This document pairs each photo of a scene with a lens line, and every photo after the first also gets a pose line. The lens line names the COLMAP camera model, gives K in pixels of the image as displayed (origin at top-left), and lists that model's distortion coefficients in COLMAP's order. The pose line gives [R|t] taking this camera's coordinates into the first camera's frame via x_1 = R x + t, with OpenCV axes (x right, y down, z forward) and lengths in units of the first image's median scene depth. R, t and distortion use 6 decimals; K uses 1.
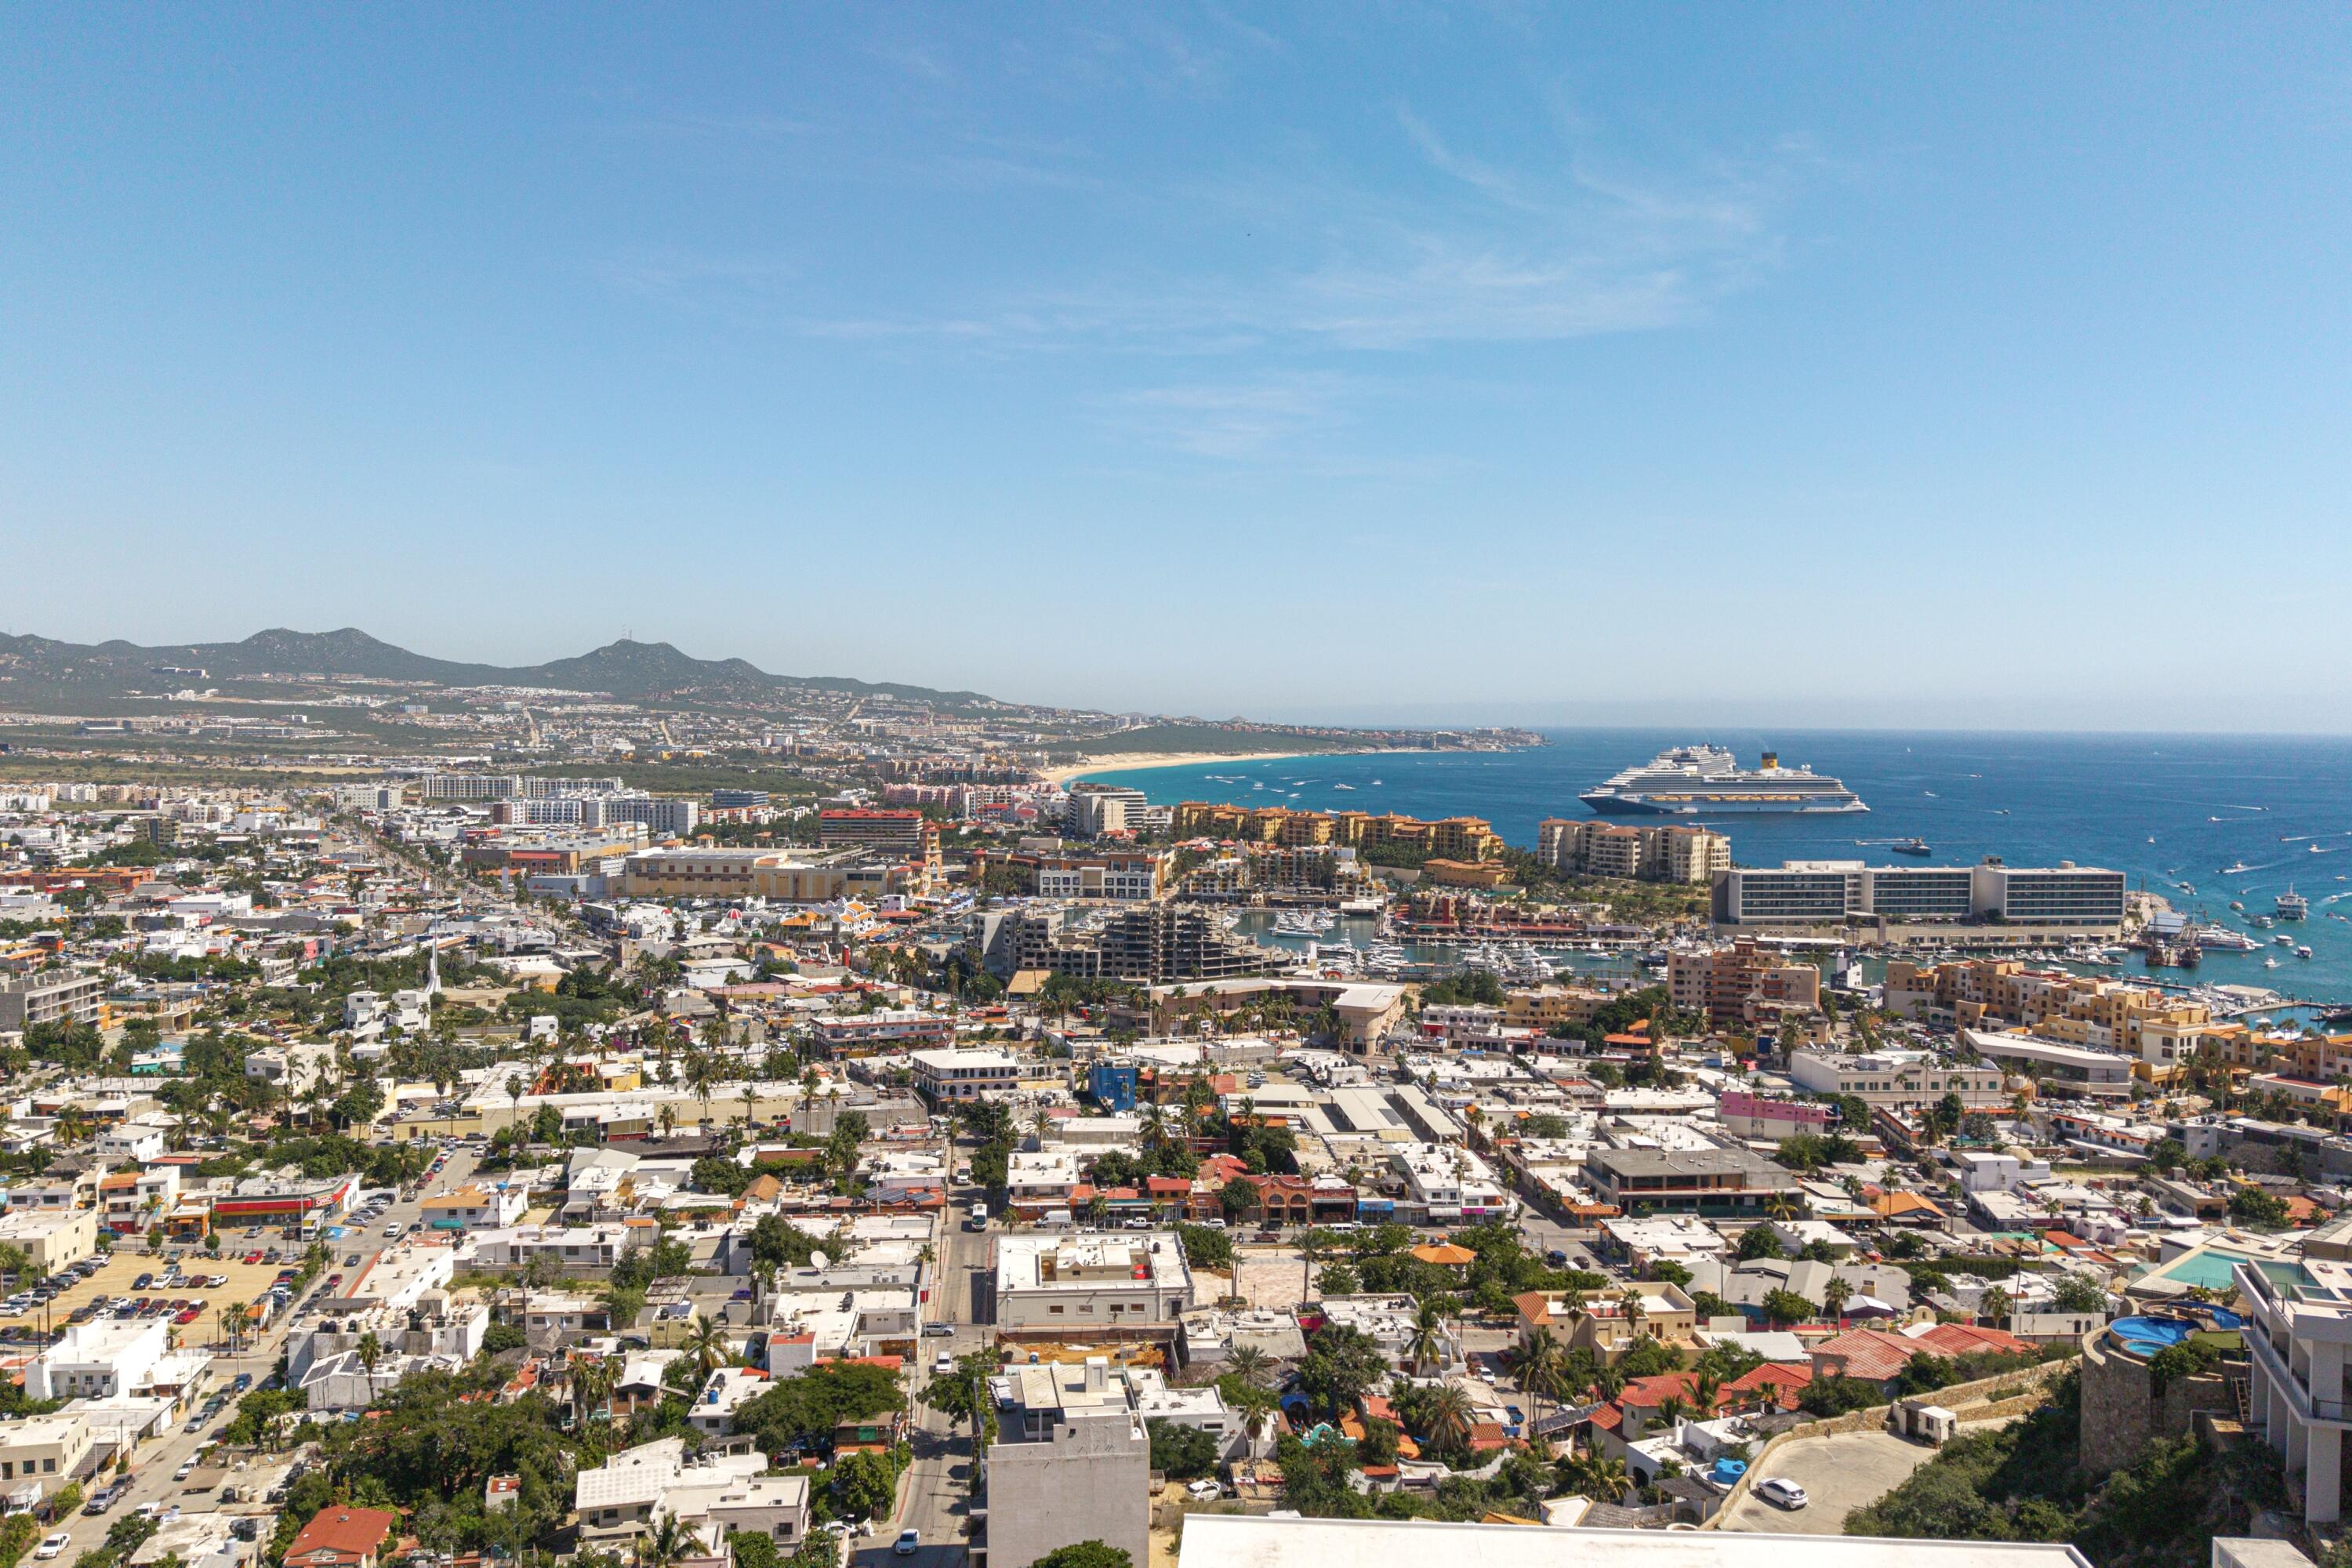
lens RADIAL K [[1782.7, 0, 1143.1], [0, 1782.7, 778.3], [0, 0, 1]] dist [0.076440, -0.123491]
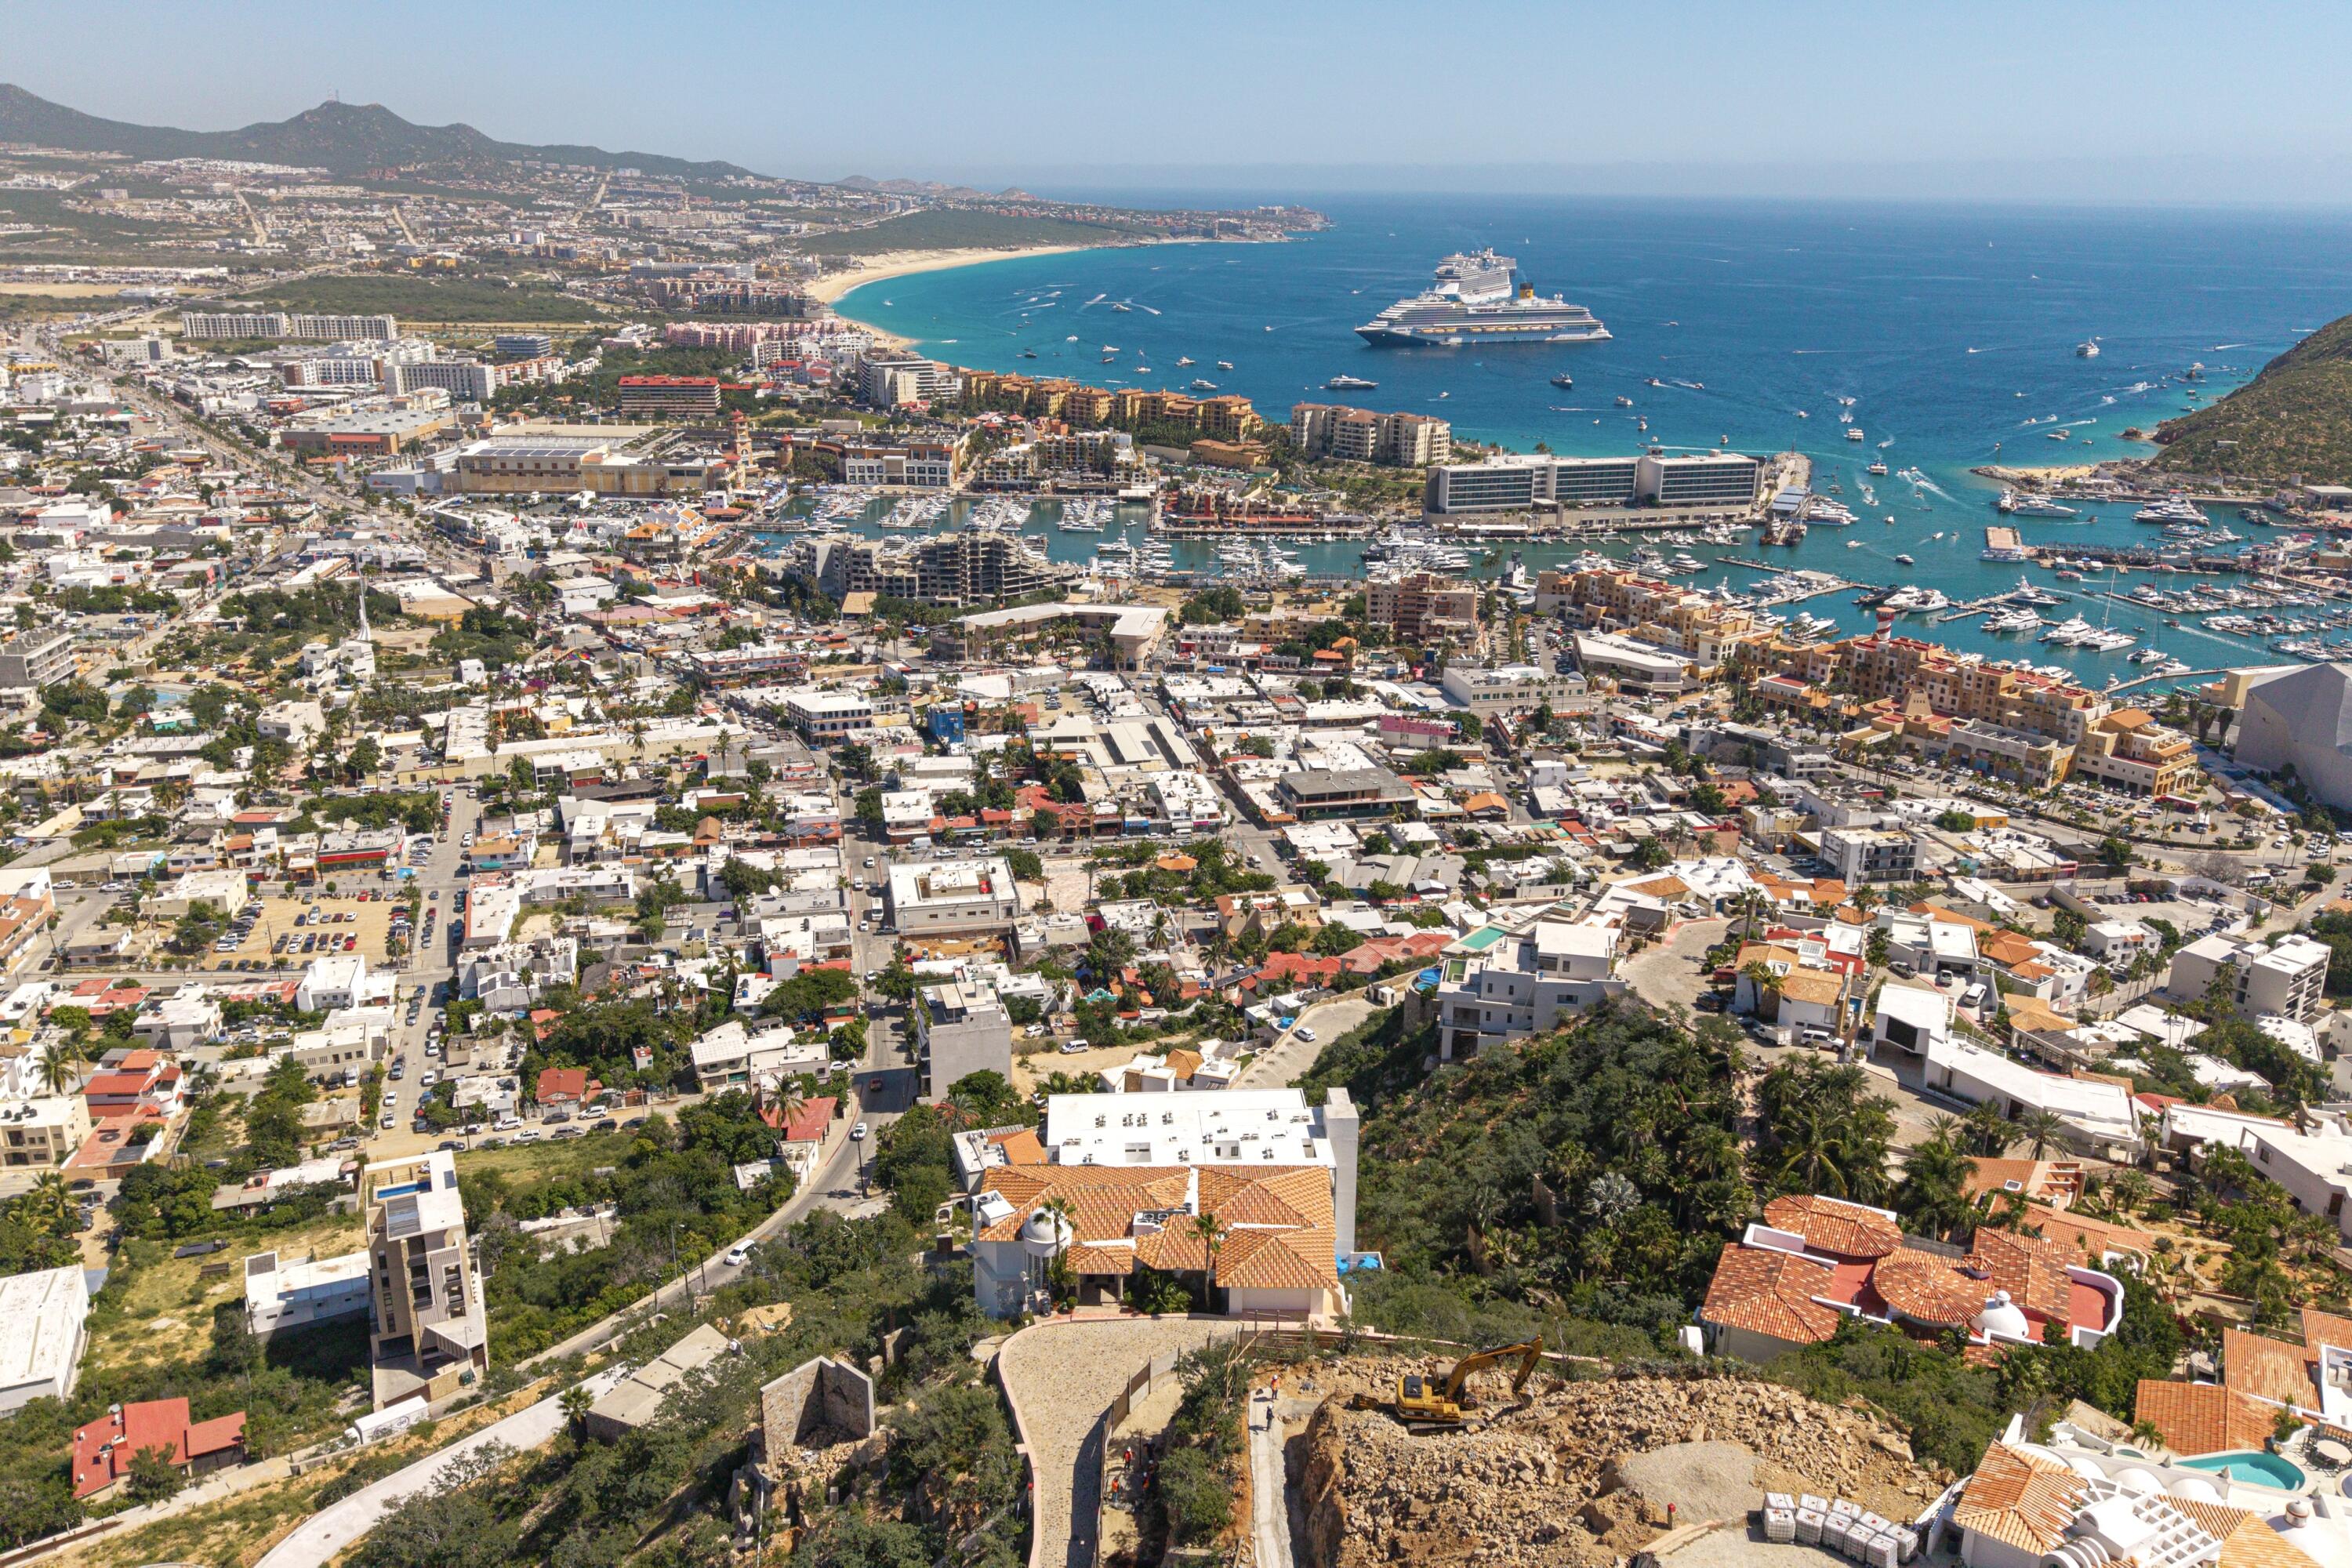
lens RADIAL K [[1782.7, 0, 1143.1], [0, 1782.7, 778.3], [0, 0, 1]] dist [0.076440, -0.123491]
pose [[0.992543, -0.039050, 0.115469, -0.026937], [0.004908, 0.959330, 0.282243, -0.173816], [-0.121795, -0.279572, 0.952368, -0.322428]]
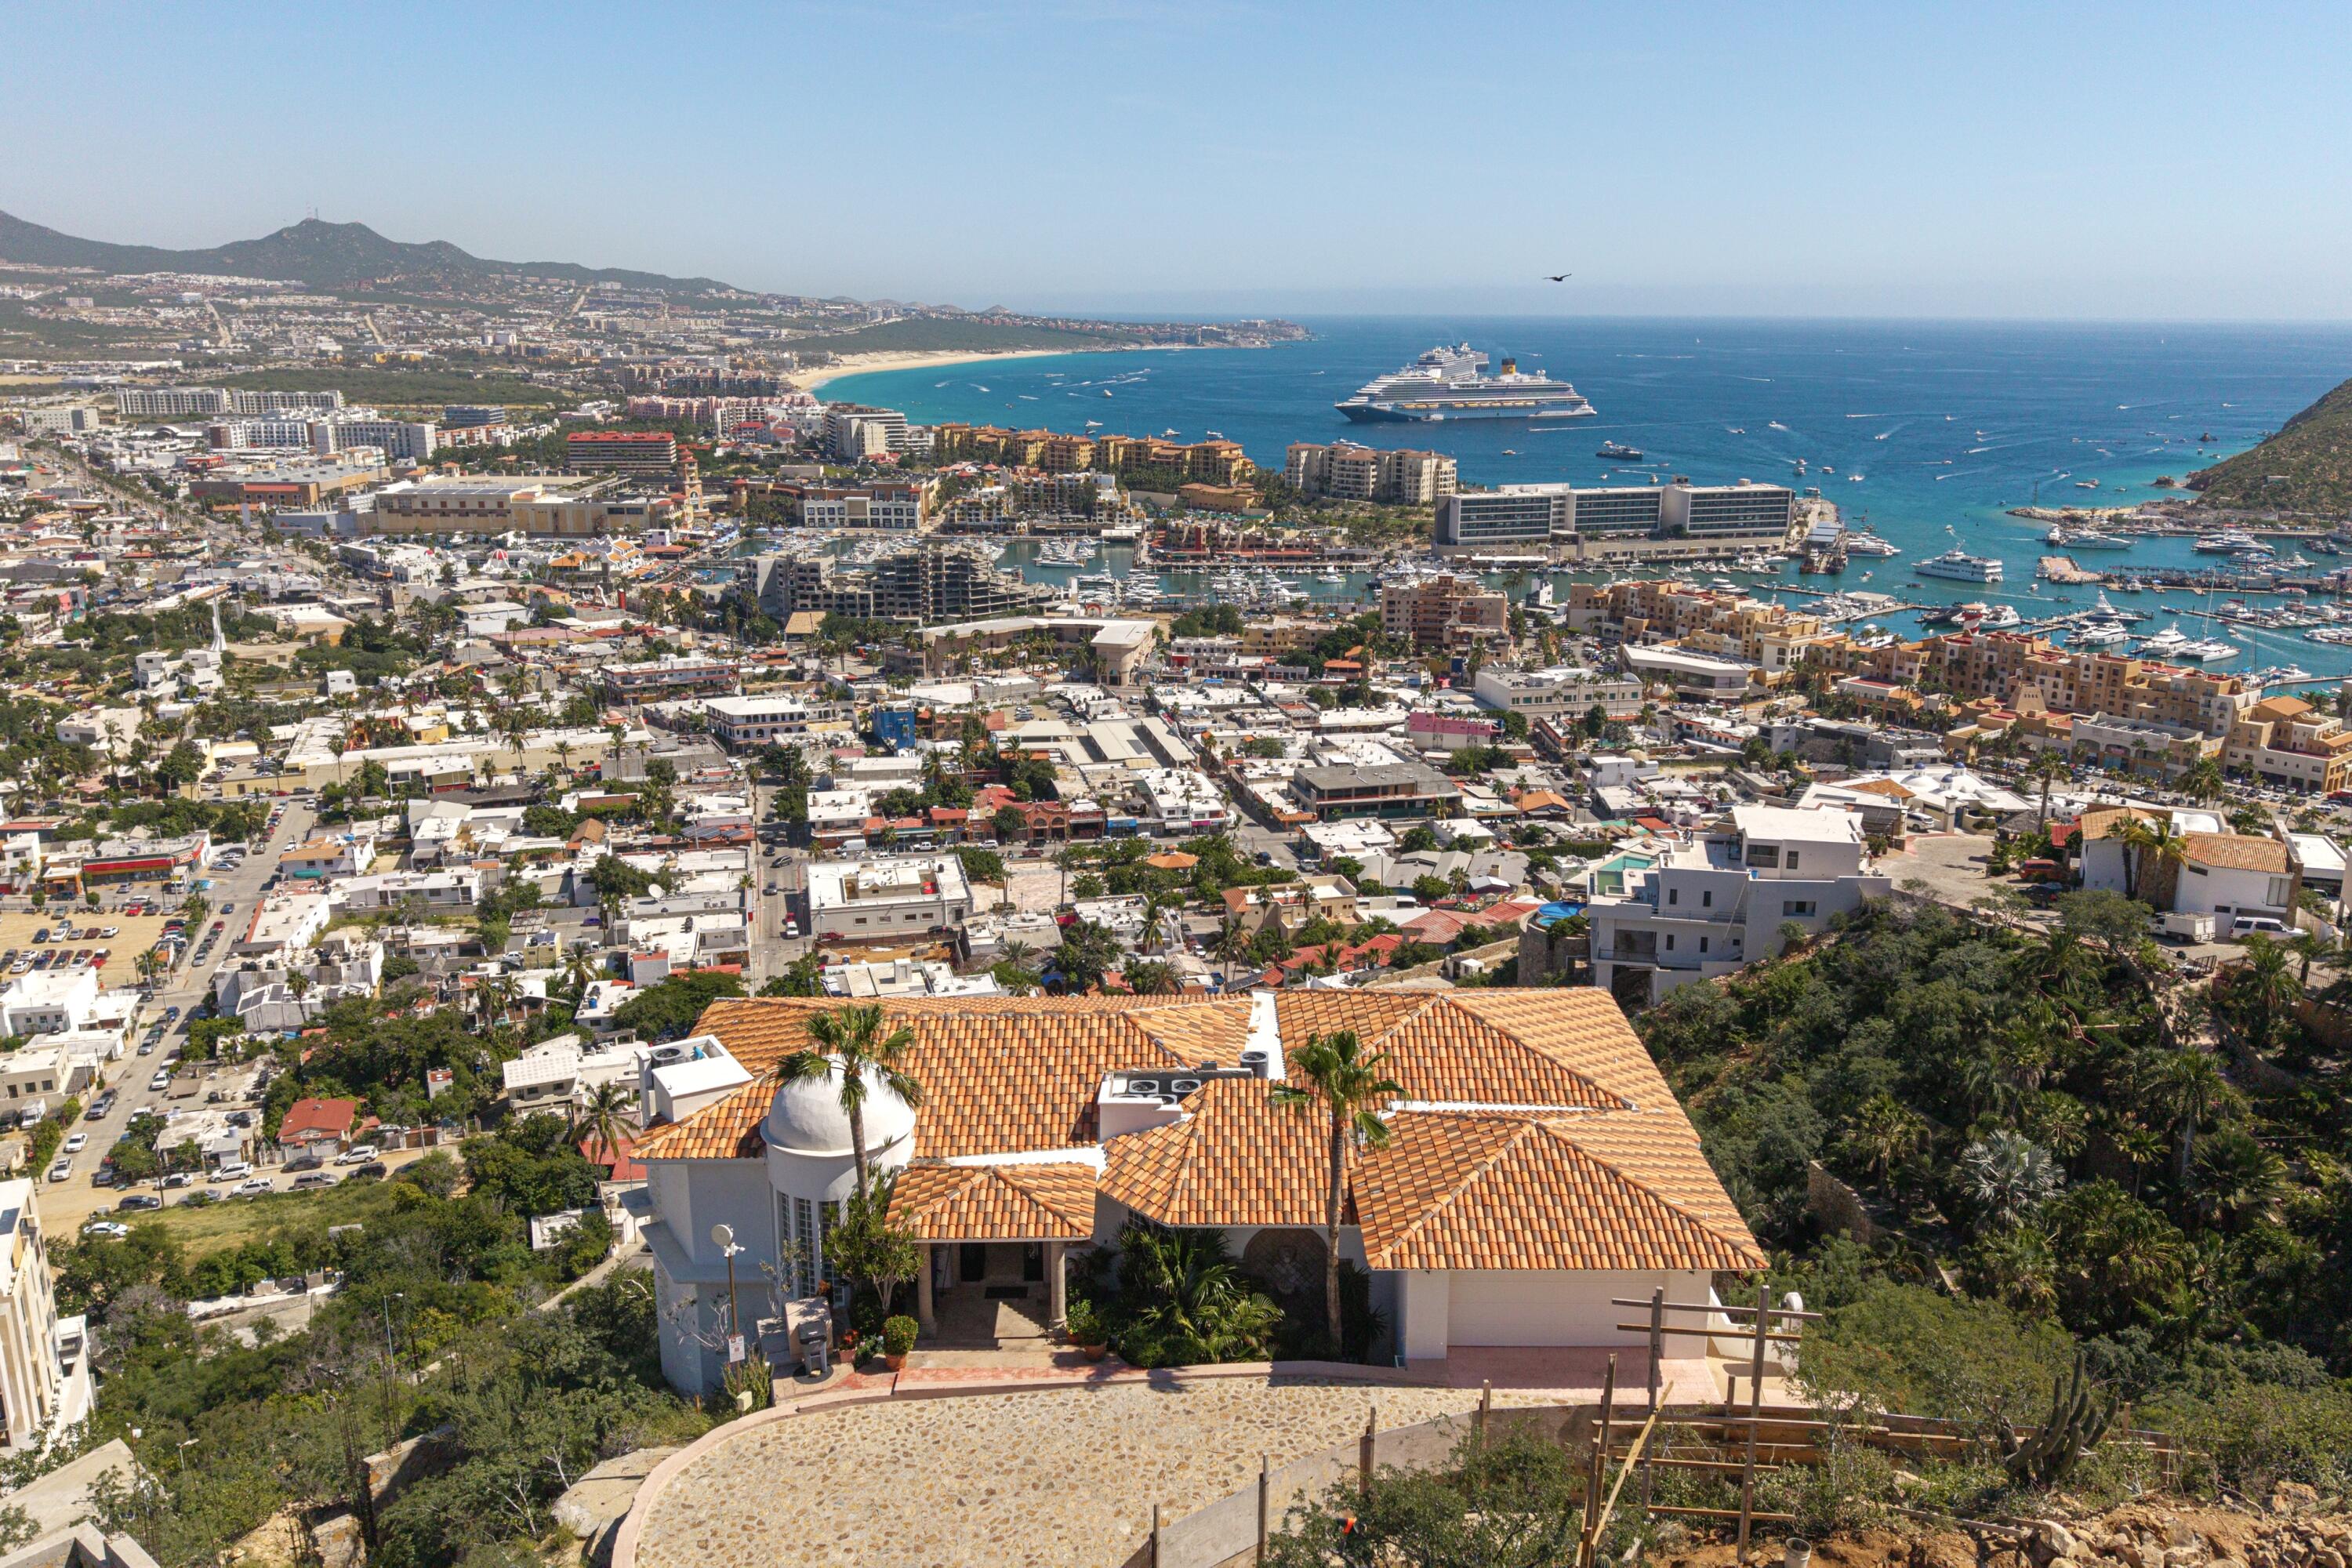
lens RADIAL K [[1797.7, 0, 1176.0], [0, 1797.7, 784.0], [0, 0, 1]] dist [0.051548, -0.067318]
pose [[0.988903, -0.040144, 0.143038, -0.004462], [0.007170, 0.974575, 0.223947, -0.047399], [-0.148392, -0.220436, 0.964048, -0.136651]]
